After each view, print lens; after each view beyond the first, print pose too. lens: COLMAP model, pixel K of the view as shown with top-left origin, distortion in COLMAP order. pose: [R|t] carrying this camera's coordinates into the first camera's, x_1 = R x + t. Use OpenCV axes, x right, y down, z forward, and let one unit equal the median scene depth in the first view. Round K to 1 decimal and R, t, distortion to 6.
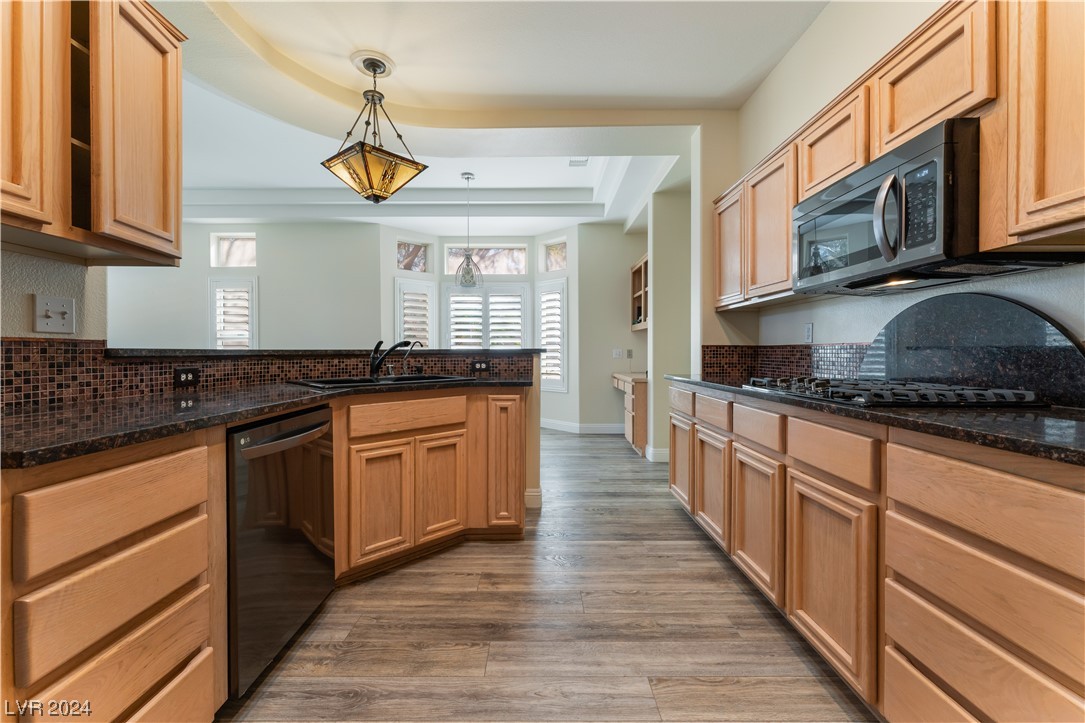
lens RADIAL K [[452.1, 0, 540.5], [0, 452.1, 355.7], [0, 0, 1]] dist [-0.002583, 0.001871]
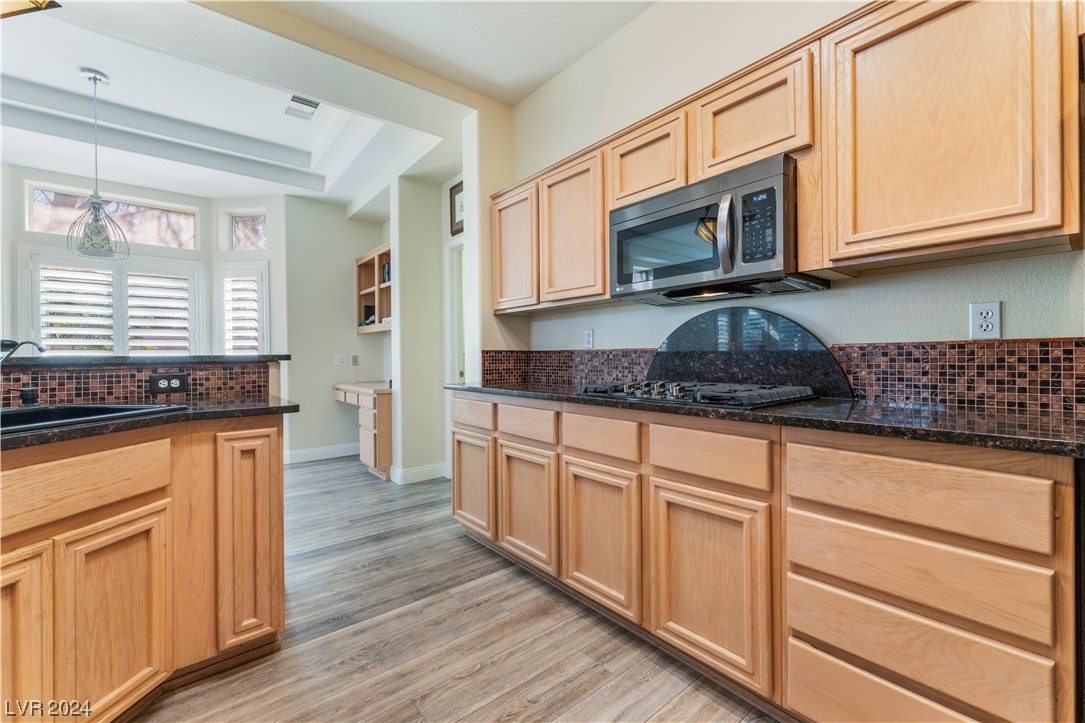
lens RADIAL K [[452.1, 0, 537.0], [0, 452.1, 357.1], [0, 0, 1]] dist [-0.002583, 0.001871]
pose [[0.772664, -0.007068, 0.634776, -0.279989], [0.012781, 0.999909, -0.004424, -0.007506], [-0.634687, 0.011531, 0.772684, 0.453973]]
